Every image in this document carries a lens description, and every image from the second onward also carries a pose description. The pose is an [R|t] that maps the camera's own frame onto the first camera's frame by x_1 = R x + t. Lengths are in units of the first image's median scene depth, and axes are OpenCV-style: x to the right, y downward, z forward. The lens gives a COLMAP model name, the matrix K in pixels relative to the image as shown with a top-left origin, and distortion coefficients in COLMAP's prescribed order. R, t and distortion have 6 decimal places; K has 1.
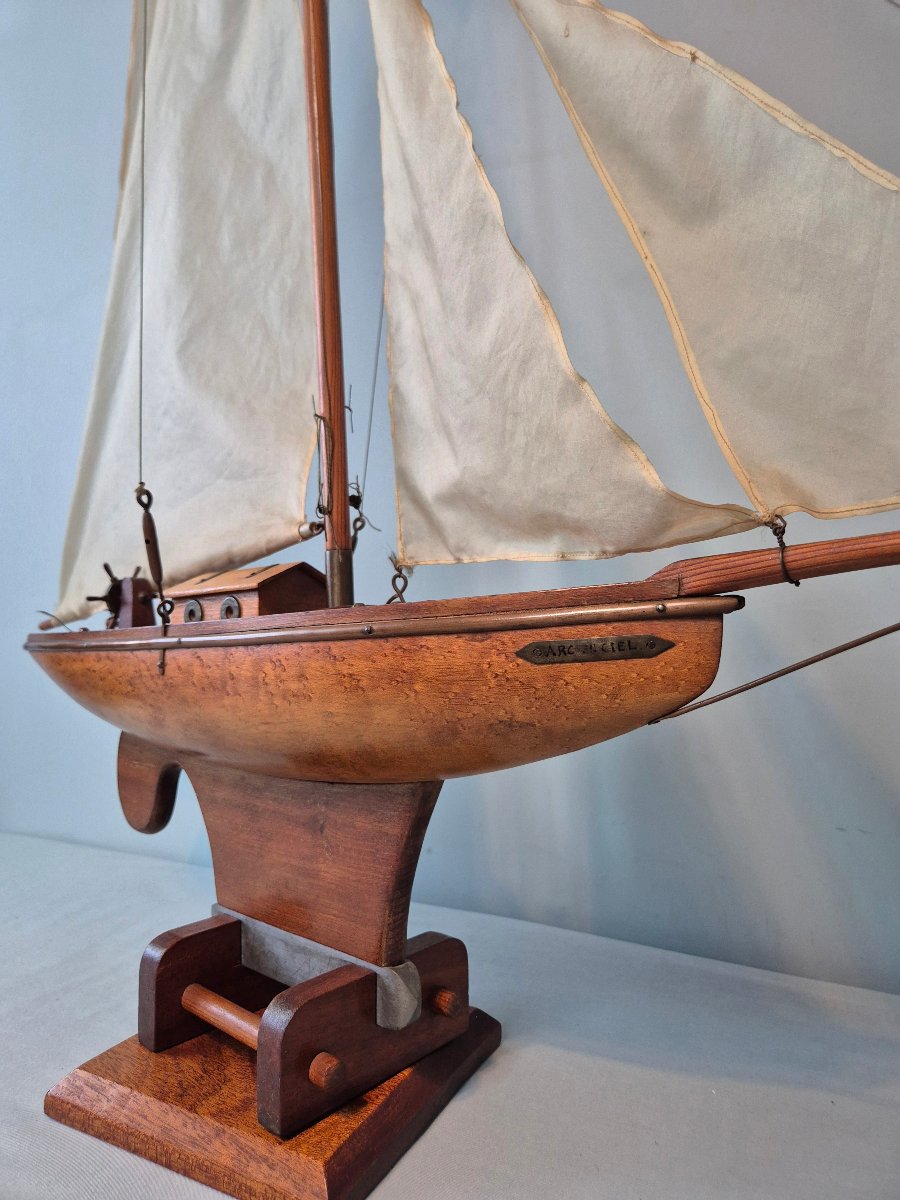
lens RADIAL K [[828.4, 0, 456.4], [0, 828.4, 603.6], [0, 0, 1]] dist [0.032680, -0.006718]
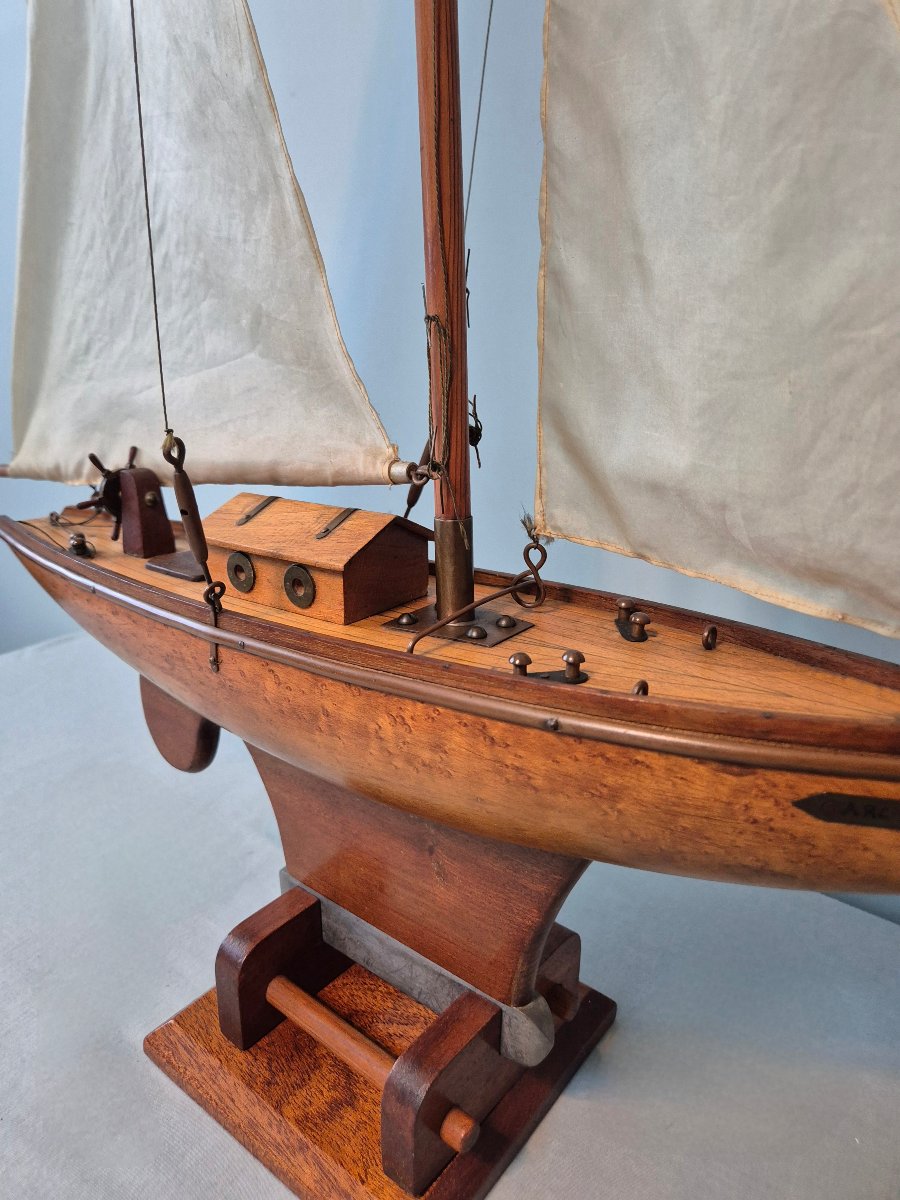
lens RADIAL K [[828.4, 0, 441.3], [0, 828.4, 602.8], [0, 0, 1]] dist [0.032680, -0.006718]
pose [[0.999025, 0.001517, 0.044130, -0.206907], [-0.017301, 0.932955, 0.359578, -0.279517], [-0.040626, -0.359991, 0.932071, 0.353325]]
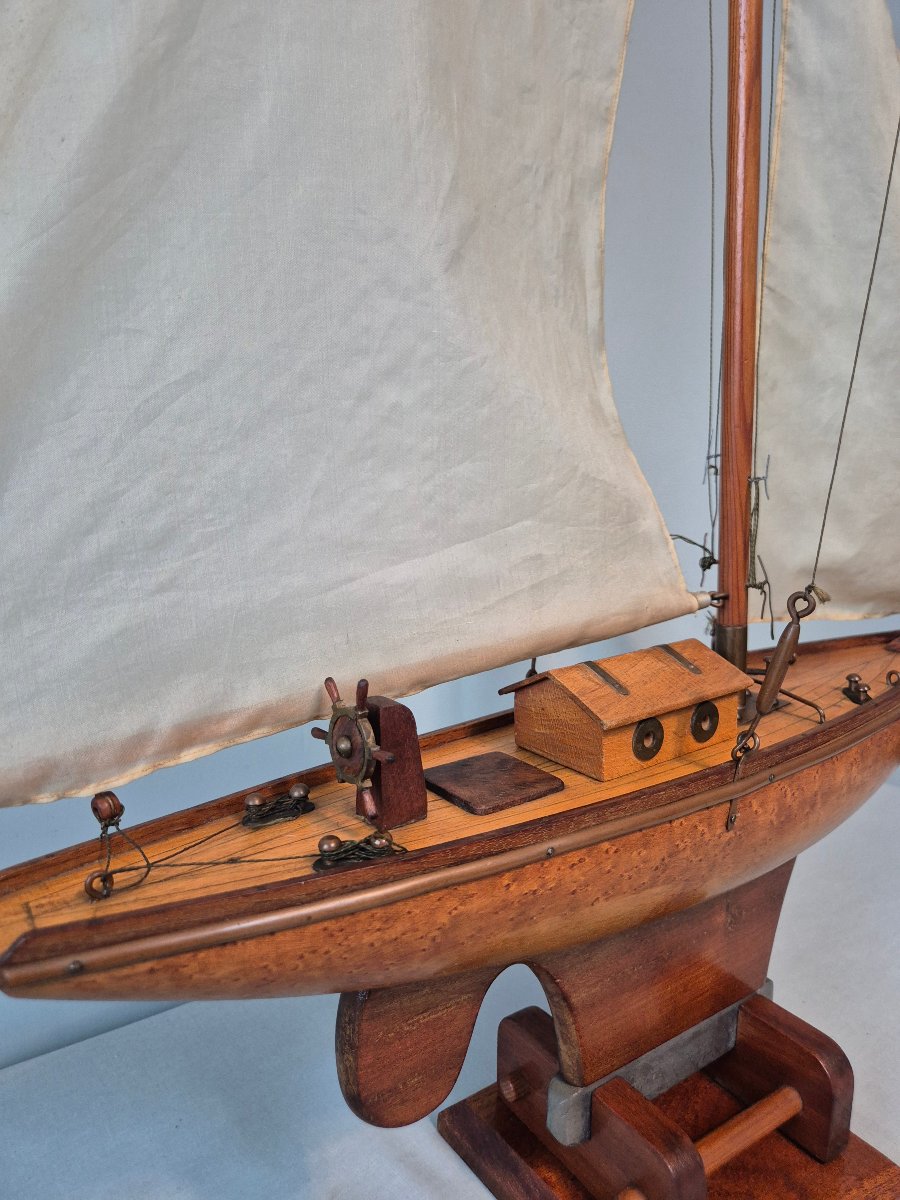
lens RADIAL K [[828.4, 0, 449.9], [0, 828.4, 595.6], [0, 0, 1]] dist [0.032680, -0.006718]
pose [[0.277736, -0.119700, 0.953171, -1.224071], [-0.030588, 0.990602, 0.133313, -0.233690], [-0.960170, -0.066181, 0.271464, 1.184479]]
